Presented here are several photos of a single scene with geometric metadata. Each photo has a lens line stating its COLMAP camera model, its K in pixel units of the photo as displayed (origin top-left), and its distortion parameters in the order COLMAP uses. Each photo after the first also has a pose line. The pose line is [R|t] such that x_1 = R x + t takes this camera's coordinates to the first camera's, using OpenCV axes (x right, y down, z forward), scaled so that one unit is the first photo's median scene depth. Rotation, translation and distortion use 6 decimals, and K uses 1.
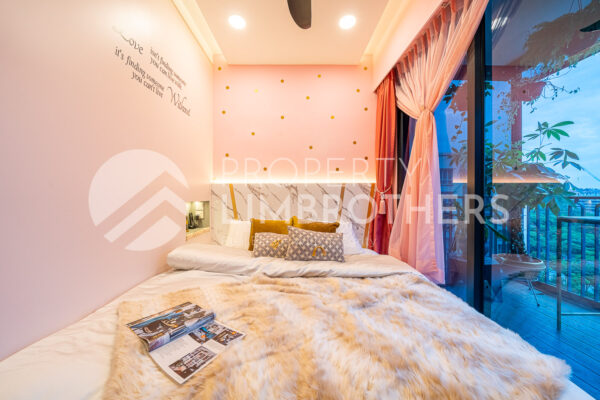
lens RADIAL K [[209.7, 0, 298.5], [0, 209.7, 196.6], [0, 0, 1]] dist [-0.000105, -0.000033]
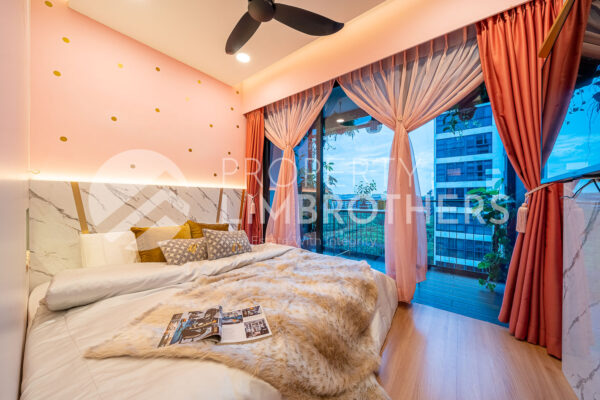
lens RADIAL K [[209.7, 0, 298.5], [0, 209.7, 196.6], [0, 0, 1]] dist [-0.000105, -0.000033]
pose [[0.613921, 0.010949, 0.789291, -0.626709], [0.001953, 0.999880, -0.015389, -0.001556], [-0.789365, 0.010989, 0.613826, -0.003030]]
